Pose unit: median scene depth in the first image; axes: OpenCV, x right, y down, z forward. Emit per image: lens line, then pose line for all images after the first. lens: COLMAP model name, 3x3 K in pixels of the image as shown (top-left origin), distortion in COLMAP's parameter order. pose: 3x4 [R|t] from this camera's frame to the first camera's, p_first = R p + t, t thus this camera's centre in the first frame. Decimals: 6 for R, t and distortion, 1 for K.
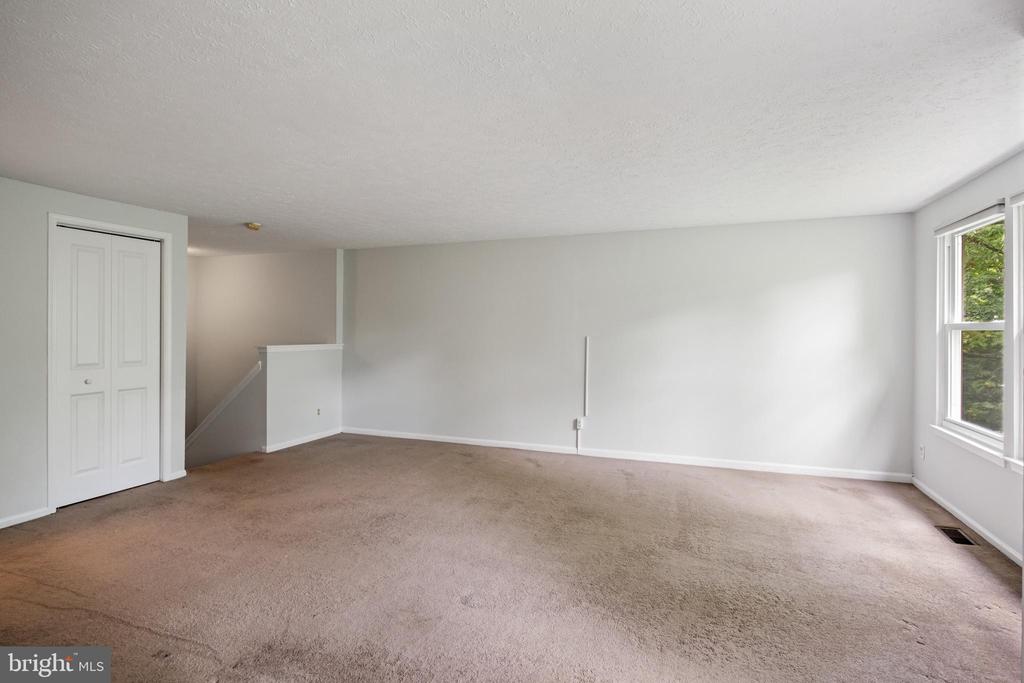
lens RADIAL K [[498.8, 0, 536.2], [0, 498.8, 335.2], [0, 0, 1]] dist [-0.006560, -0.000190]
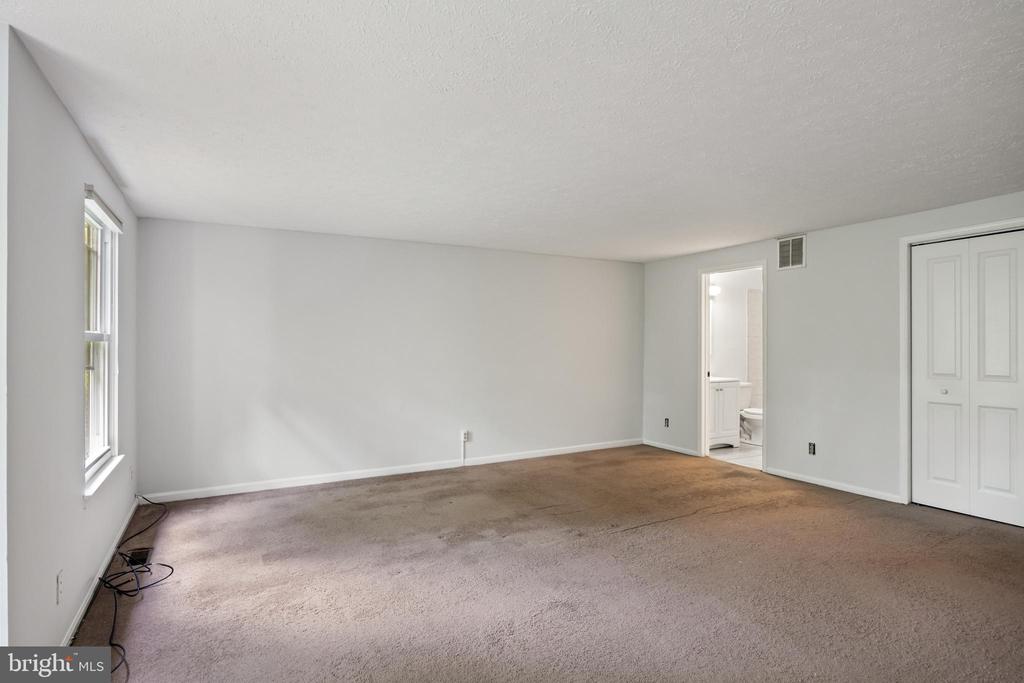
lens RADIAL K [[523.4, 0, 511.2], [0, 523.4, 341.3], [0, 0, 1]] dist [-0.017106, 0.003424]
pose [[-0.689946, 0.002427, -0.723857, 0.443753], [0.003458, 0.999994, 0.000057, -0.011038], [0.723853, -0.002464, -0.689950, 1.044727]]
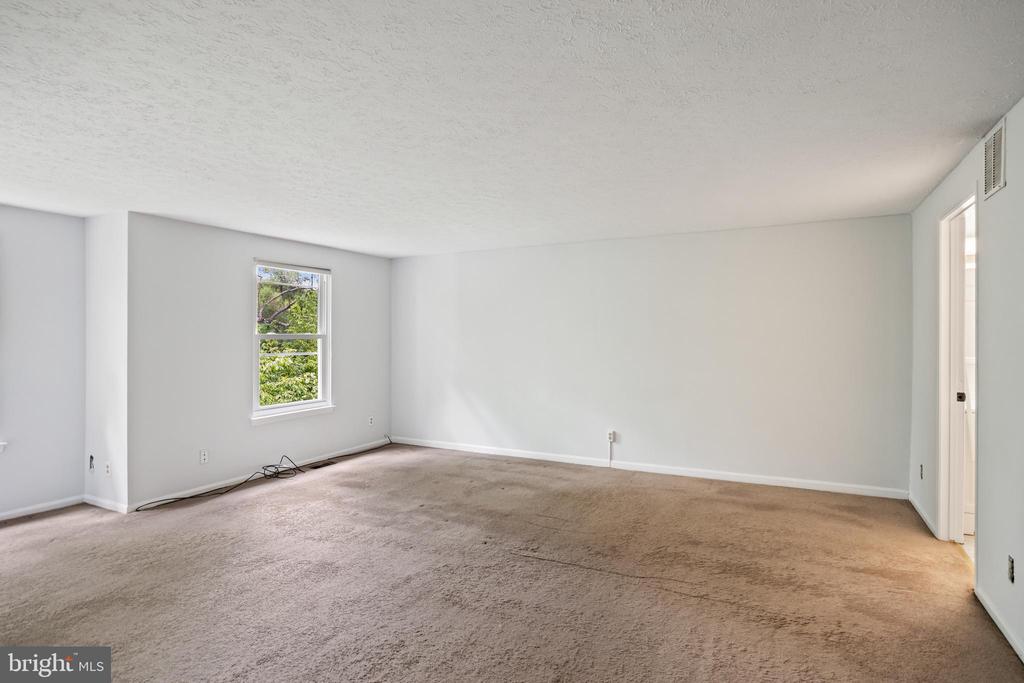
lens RADIAL K [[523.4, 0, 516.2], [0, 523.4, 339.4], [0, 0, 1]] dist [-0.017106, 0.003424]
pose [[-0.988774, 0.005570, 0.149316, -0.494227], [0.006368, 0.999968, 0.004868, -0.011774], [-0.149284, 0.005764, -0.988778, 1.351706]]
